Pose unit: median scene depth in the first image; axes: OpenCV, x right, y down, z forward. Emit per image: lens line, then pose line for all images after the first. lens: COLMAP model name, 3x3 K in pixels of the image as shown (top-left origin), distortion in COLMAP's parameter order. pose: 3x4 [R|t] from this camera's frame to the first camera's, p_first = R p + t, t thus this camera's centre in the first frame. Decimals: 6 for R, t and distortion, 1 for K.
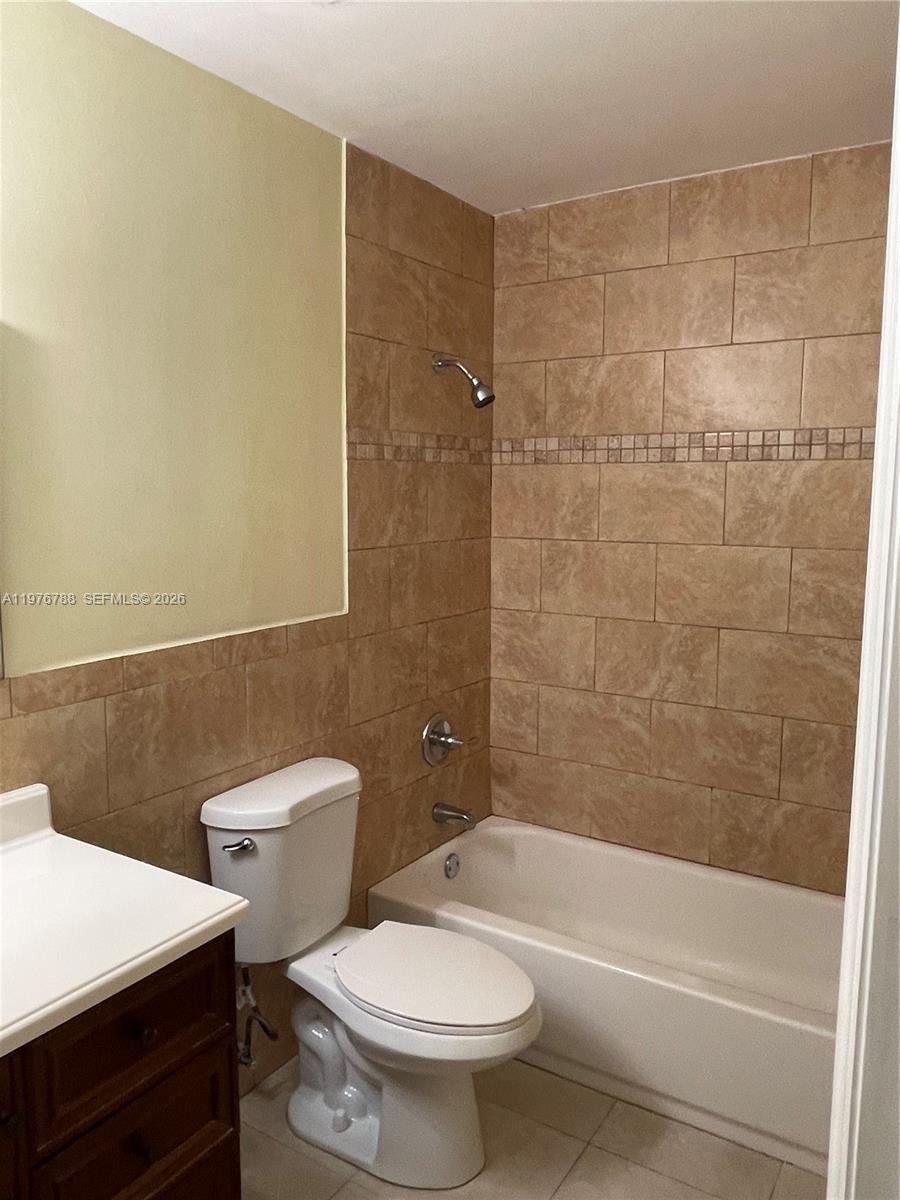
lens RADIAL K [[898.4, 0, 434.5], [0, 898.4, 603.4], [0, 0, 1]] dist [0.028333, -0.047345]
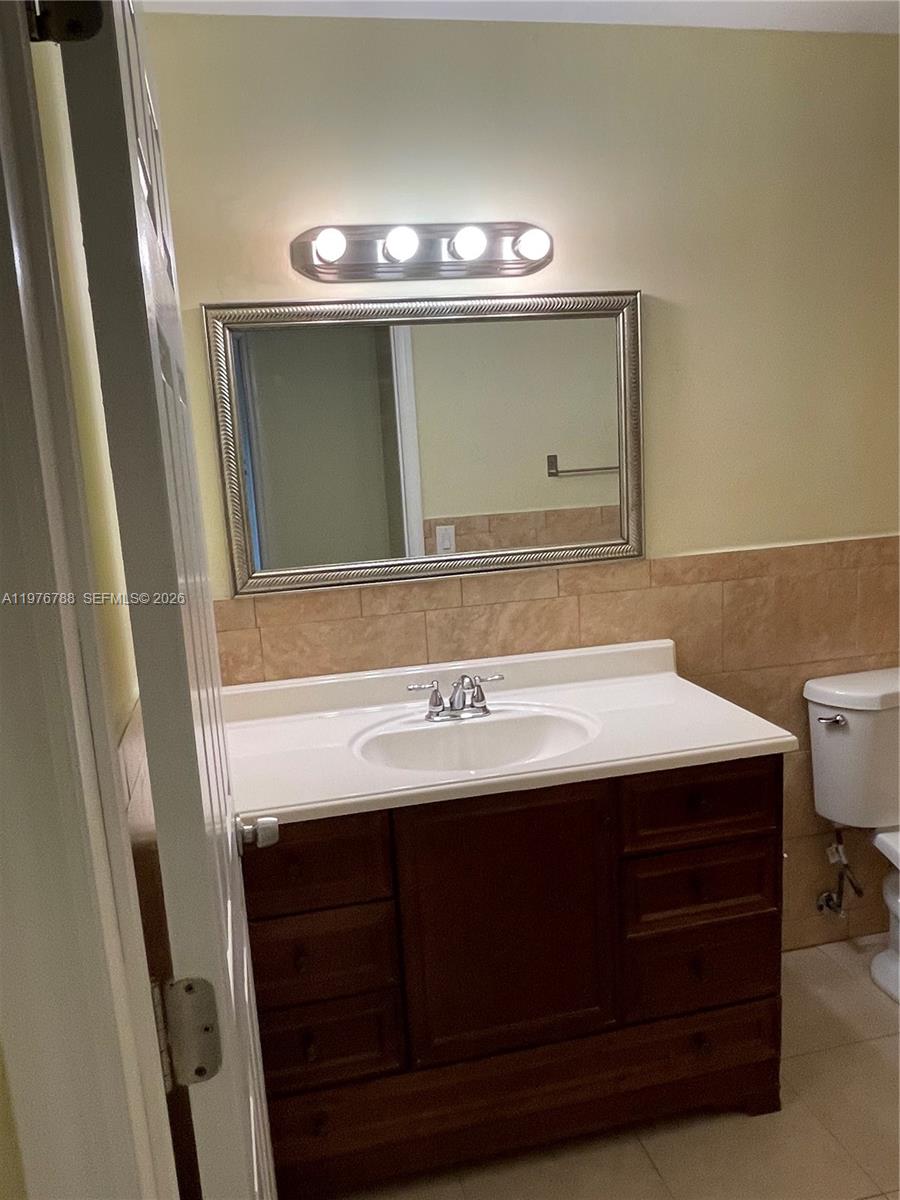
lens RADIAL K [[898.4, 0, 434.5], [0, 898.4, 603.4], [0, 0, 1]] dist [0.028333, -0.047345]
pose [[0.709759, 0.080961, -0.699777, 0.223676], [-0.028806, 0.995878, 0.086002, 0.032323], [0.703856, -0.040883, 0.709166, -0.189037]]
